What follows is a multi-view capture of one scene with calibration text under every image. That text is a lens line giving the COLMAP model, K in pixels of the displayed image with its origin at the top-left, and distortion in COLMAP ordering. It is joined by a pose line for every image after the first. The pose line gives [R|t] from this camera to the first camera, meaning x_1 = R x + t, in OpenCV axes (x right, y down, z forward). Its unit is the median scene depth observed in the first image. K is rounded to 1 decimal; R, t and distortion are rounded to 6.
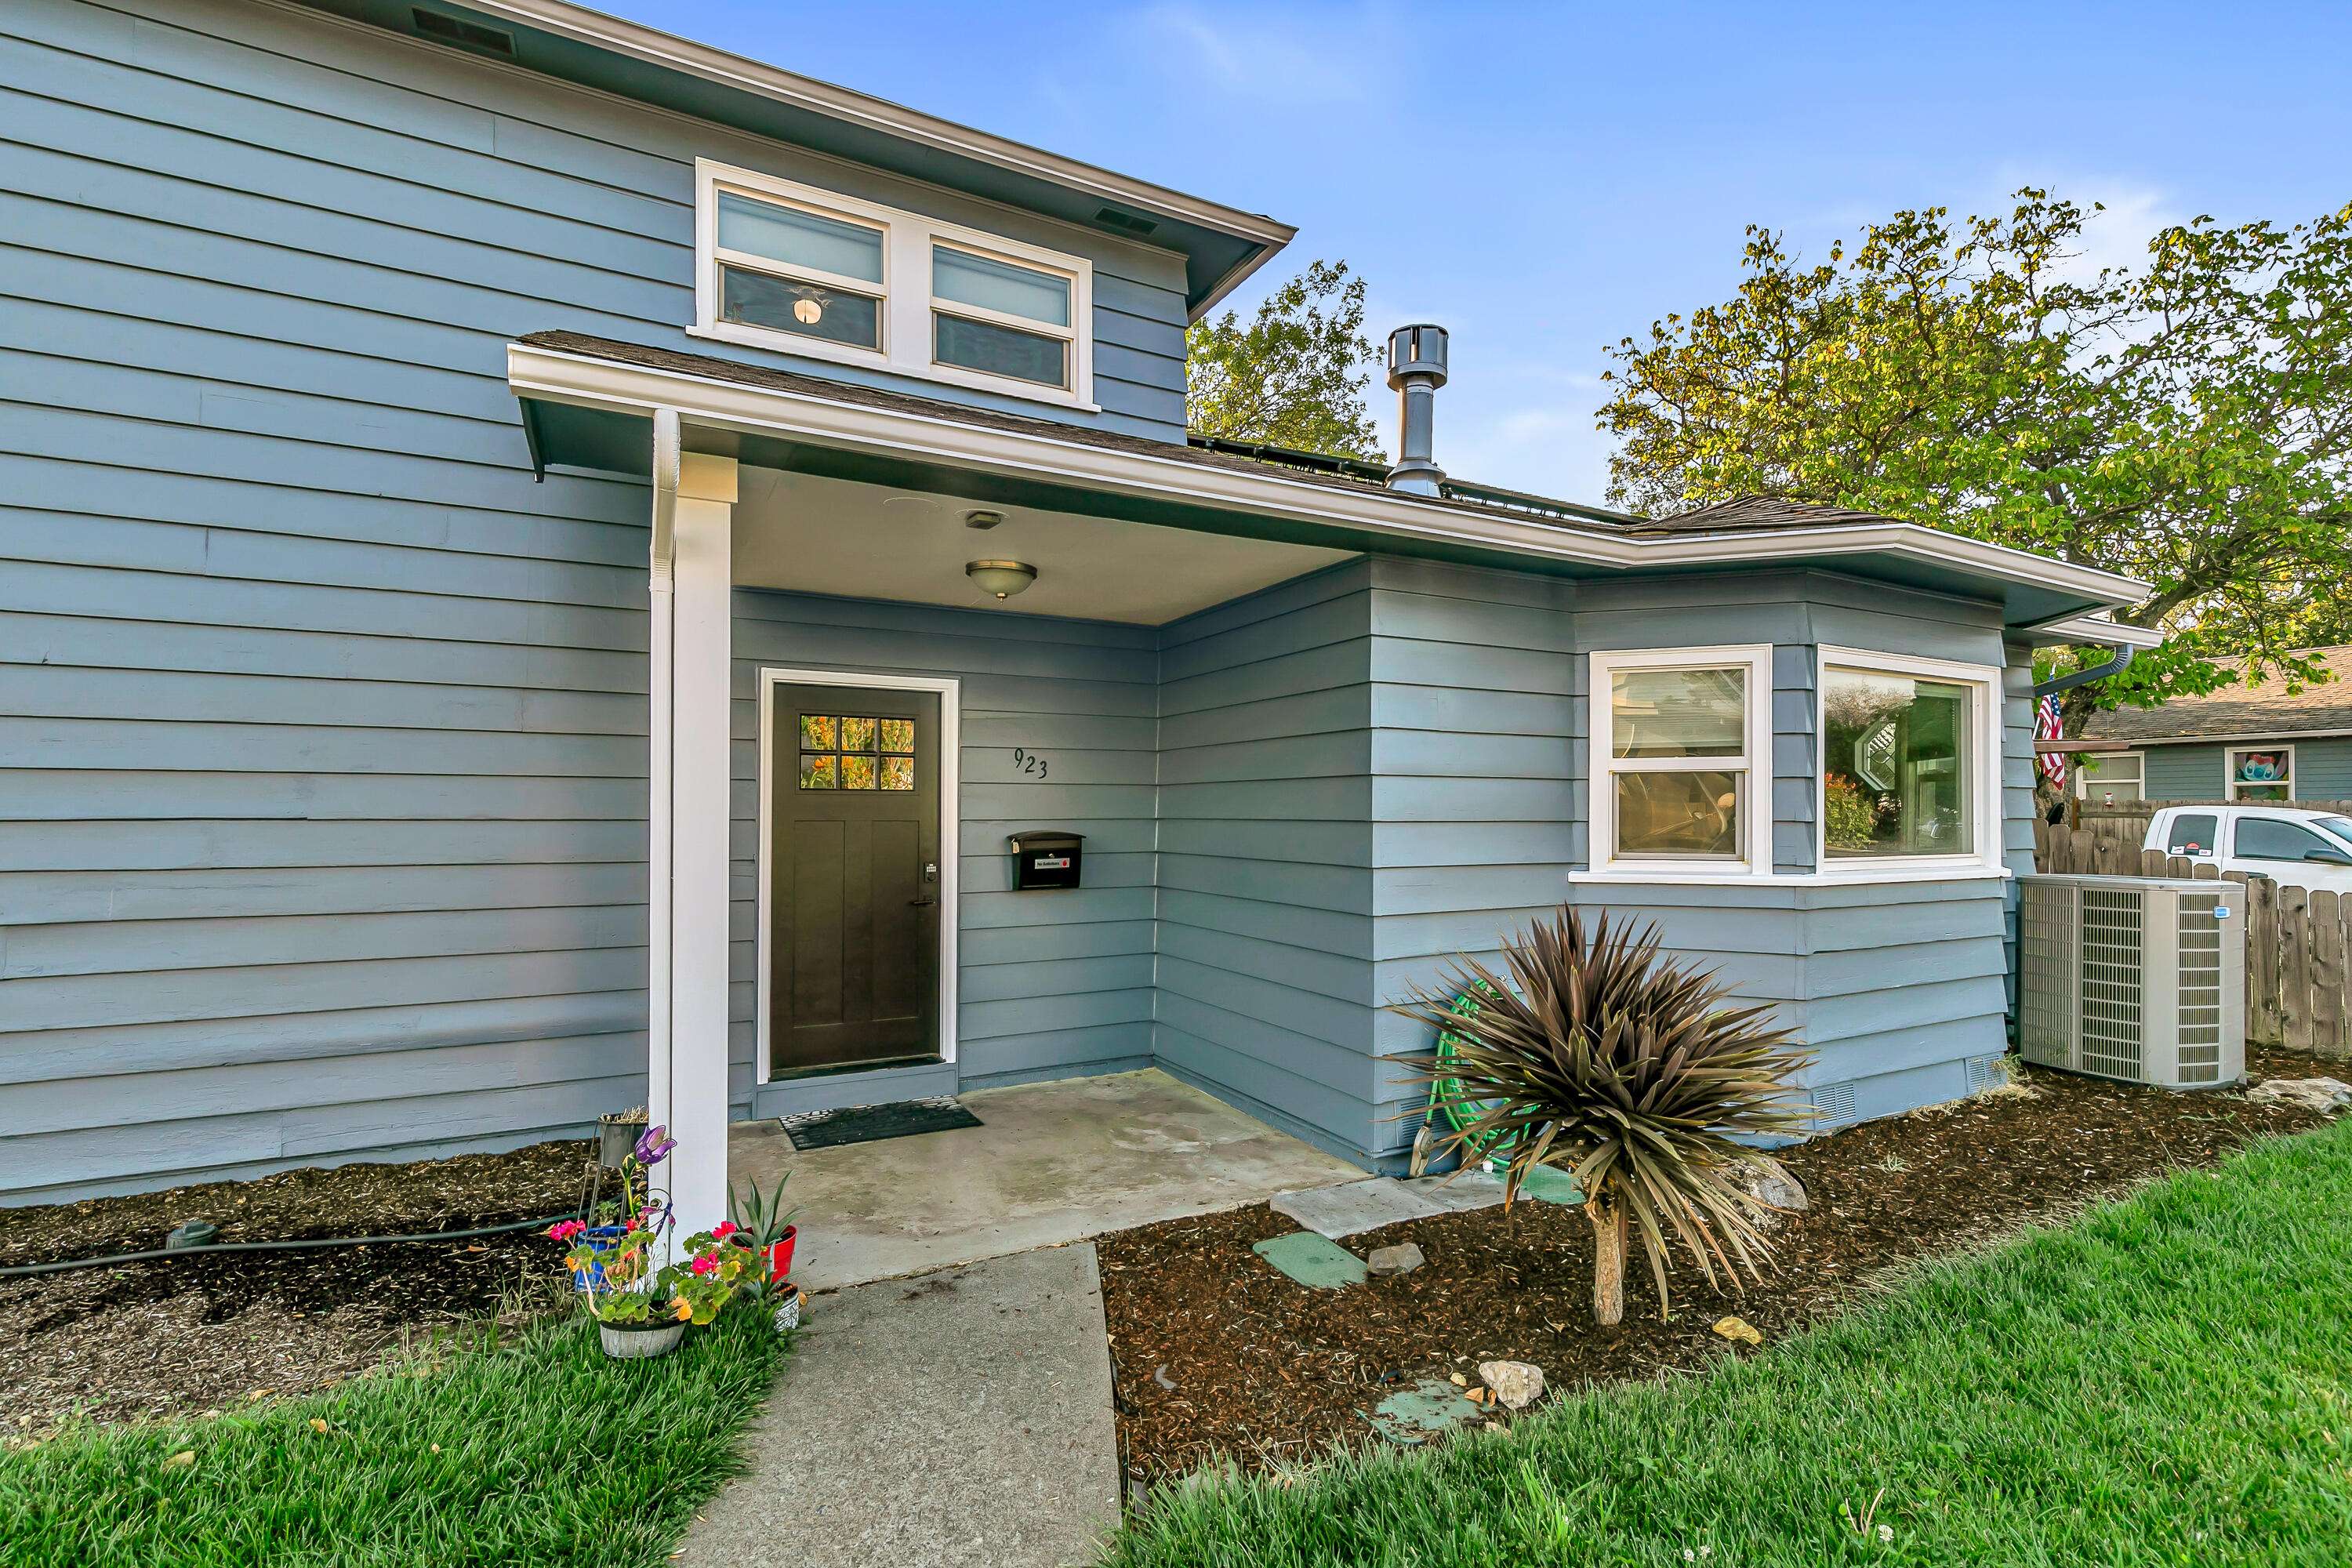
lens RADIAL K [[1062.4, 0, 1171.1], [0, 1062.4, 793.7], [0, 0, 1]] dist [0.009218, -0.000308]
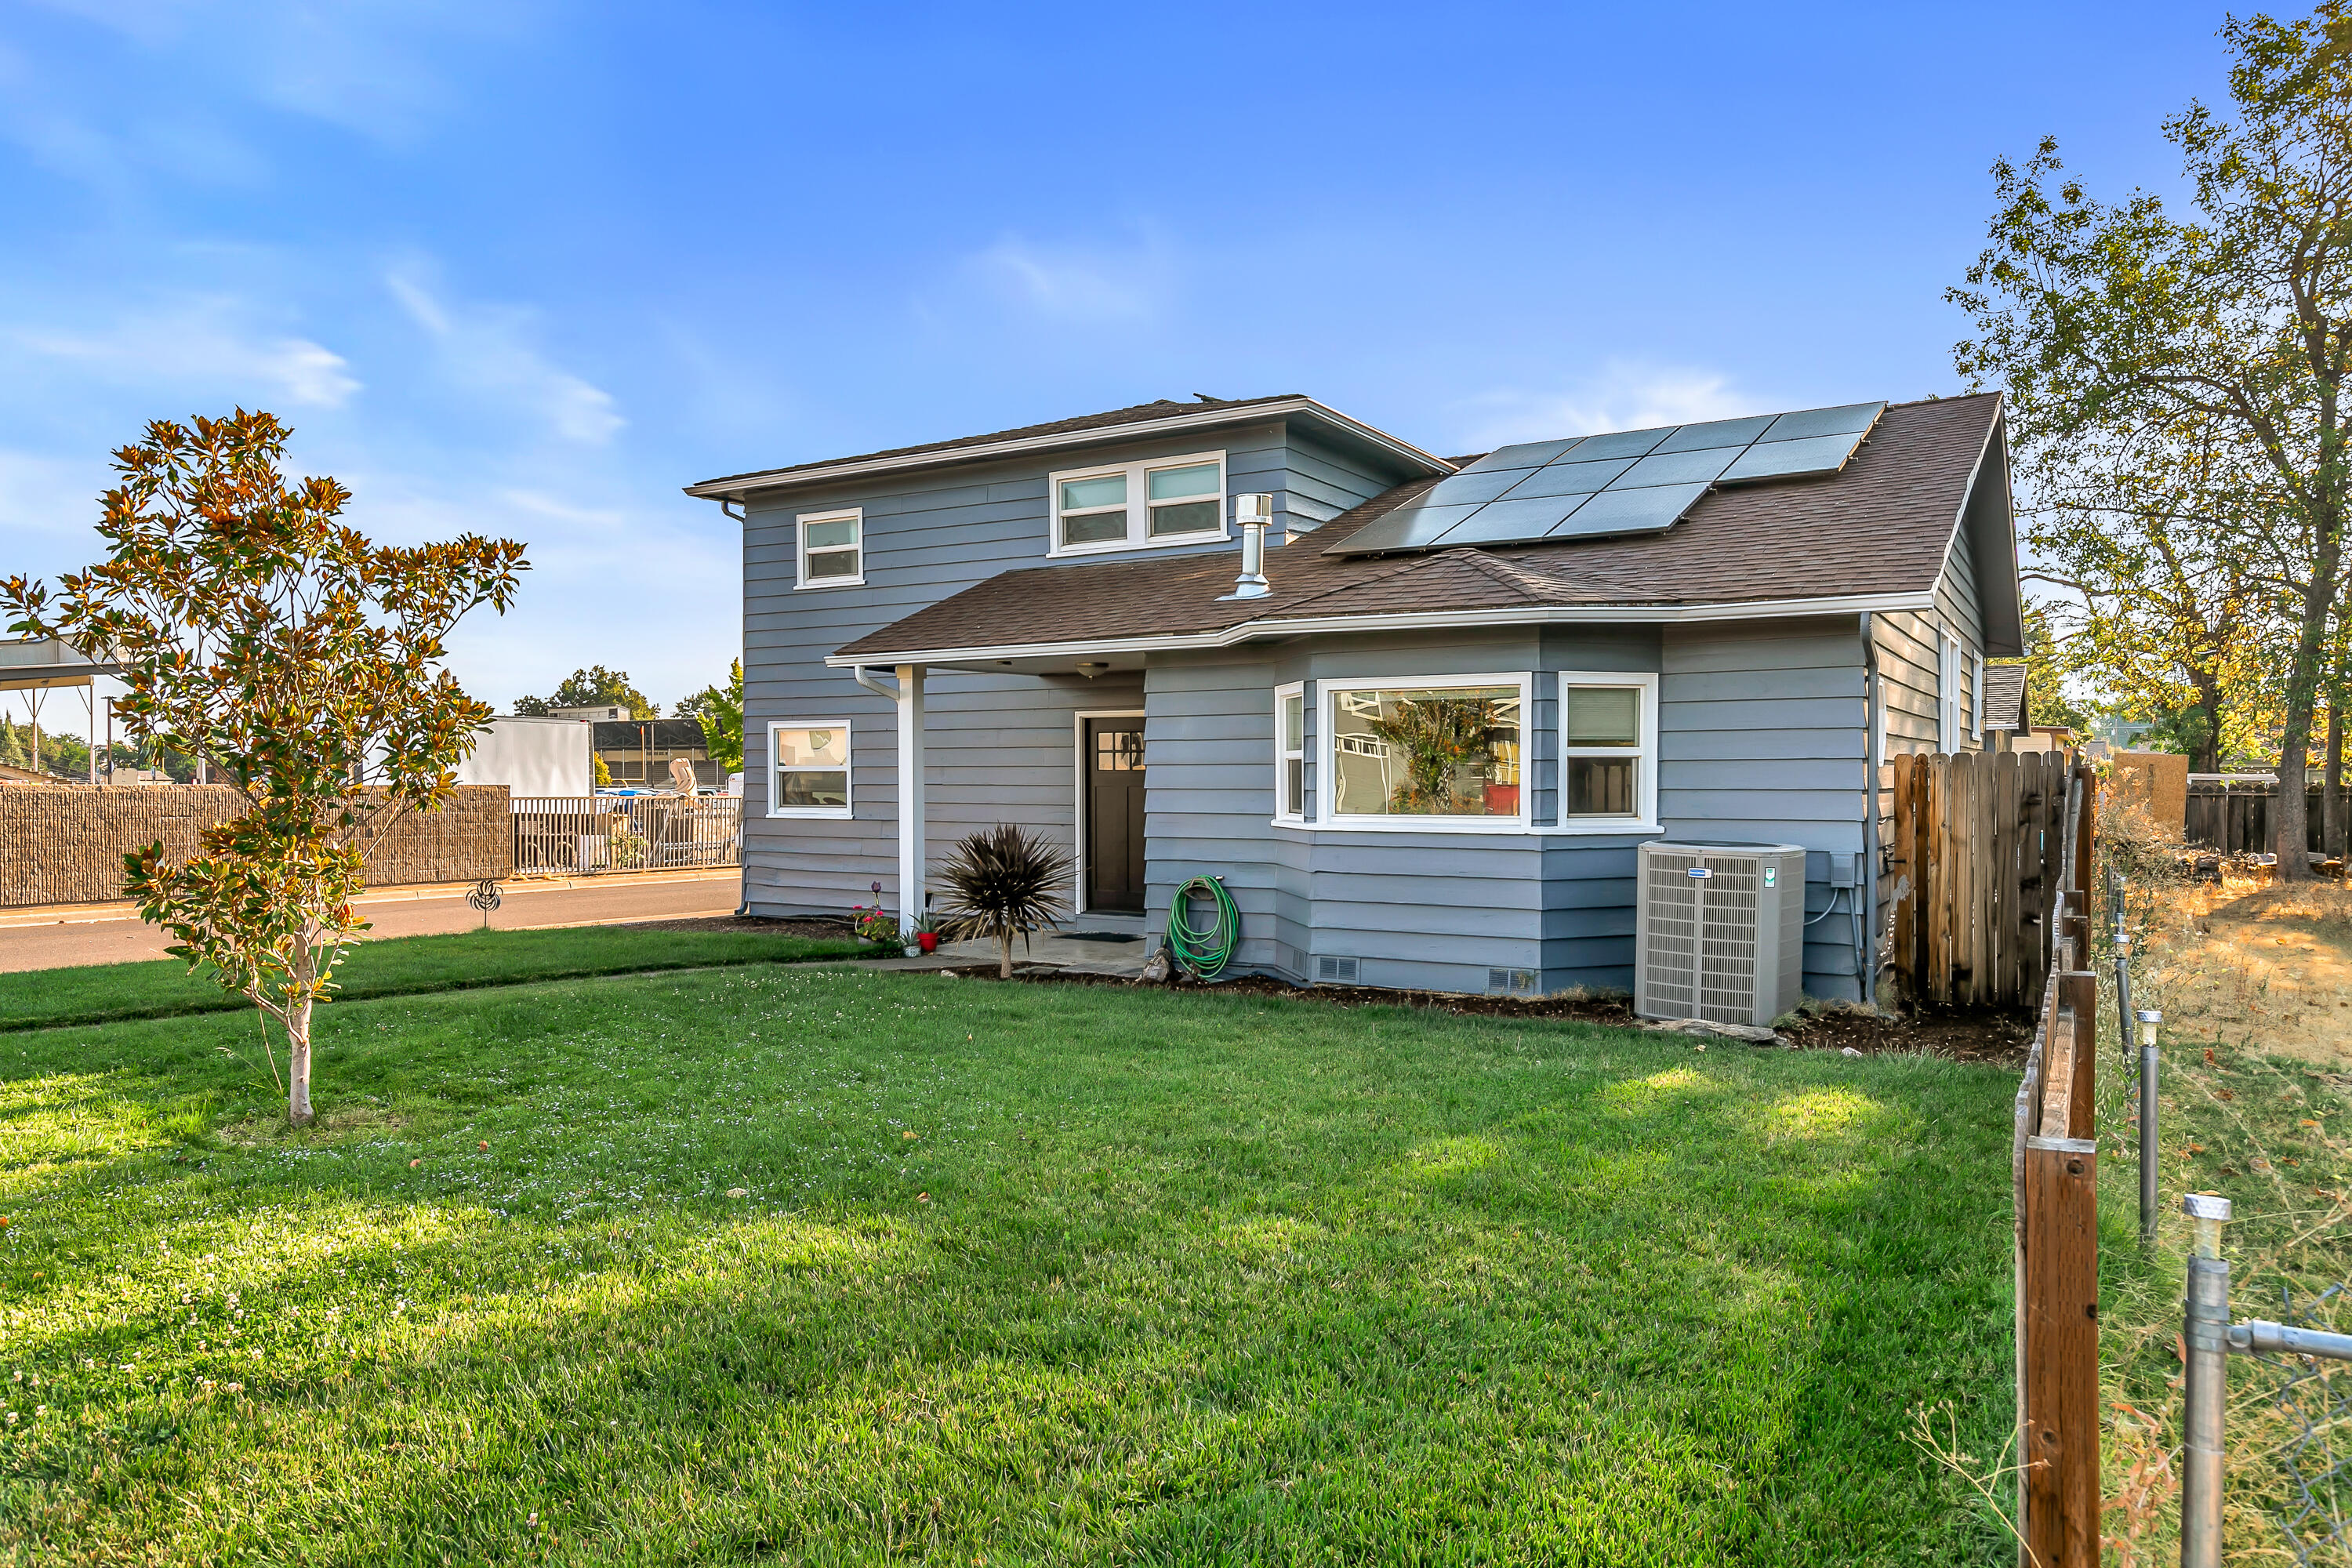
lens RADIAL K [[1511.0, 0, 1180.6], [0, 1511.0, 790.2], [0, 0, 1]] dist [0.009370, 0.001113]
pose [[0.508403, 0.007188, -0.861089, 1.926311], [0.013613, 0.999773, 0.016383, -0.010536], [0.861012, -0.020051, 0.508190, -0.268156]]
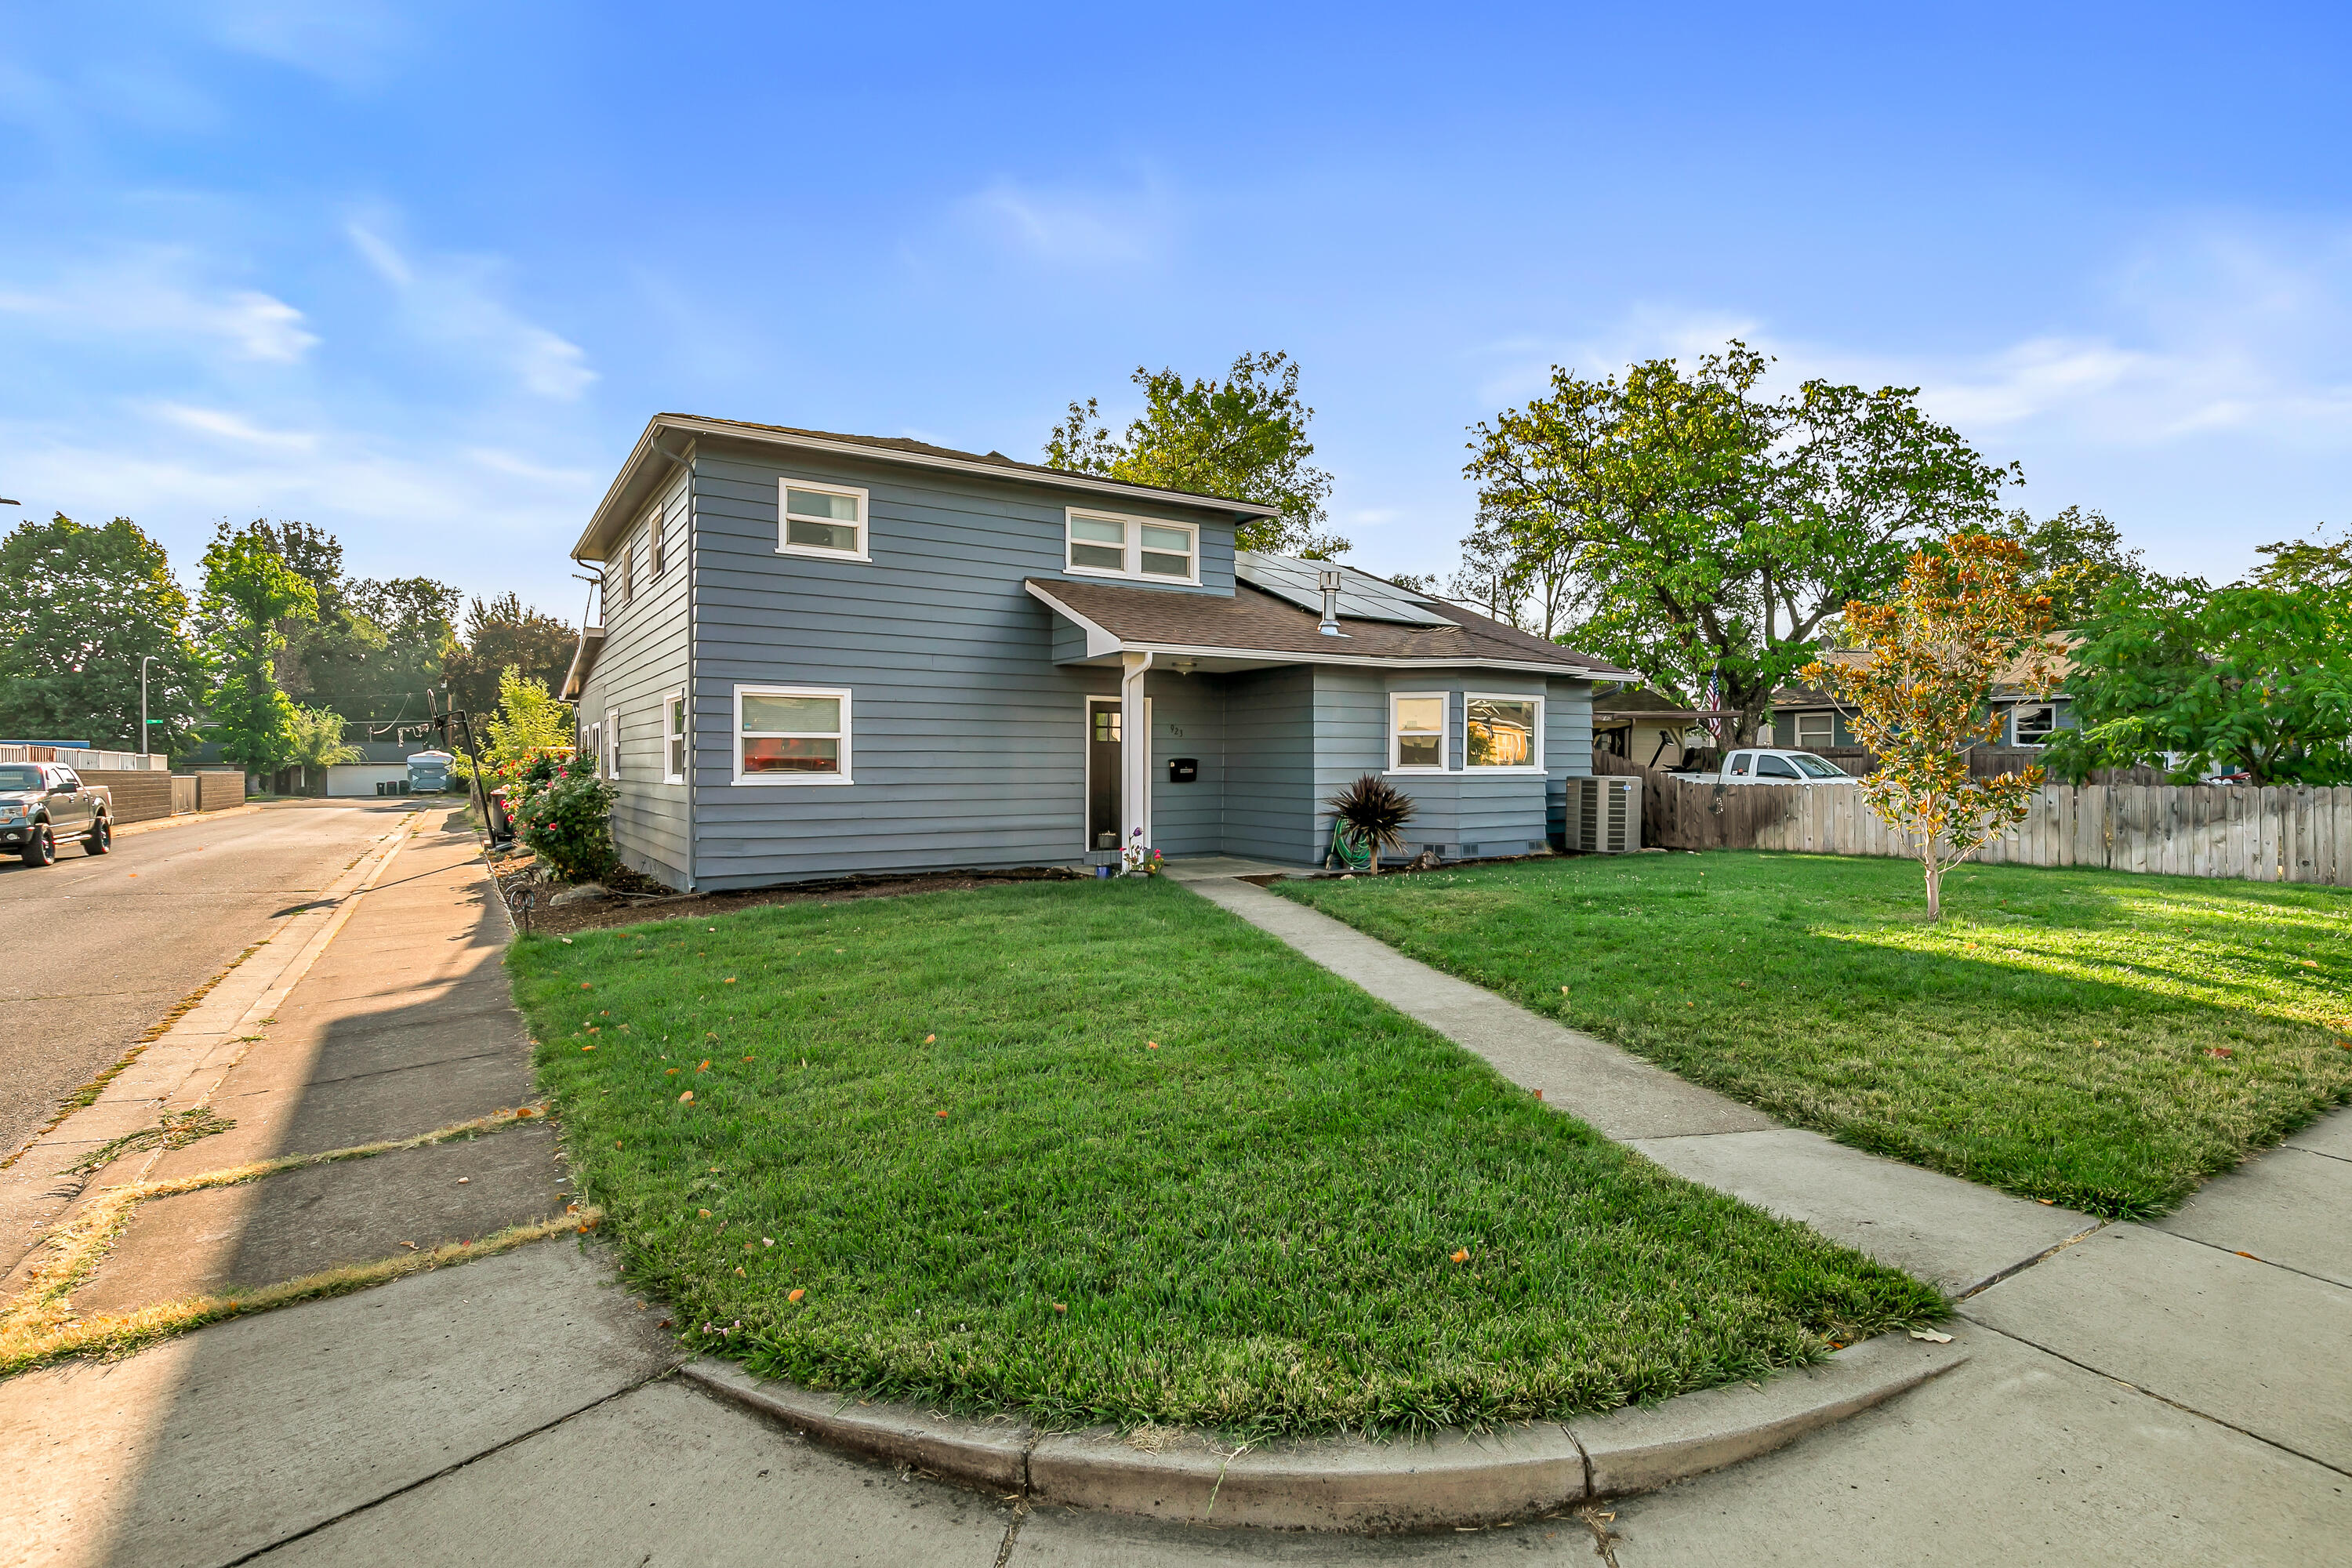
lens RADIAL K [[1120.1, 0, 1172.8], [0, 1120.1, 766.5], [0, 0, 1]] dist [-0.002471, -0.000153]
pose [[0.996917, -0.001270, 0.078459, -0.337167], [-0.000519, 0.999741, 0.022773, -0.004720], [-0.078468, -0.022743, 0.996657, -1.566590]]
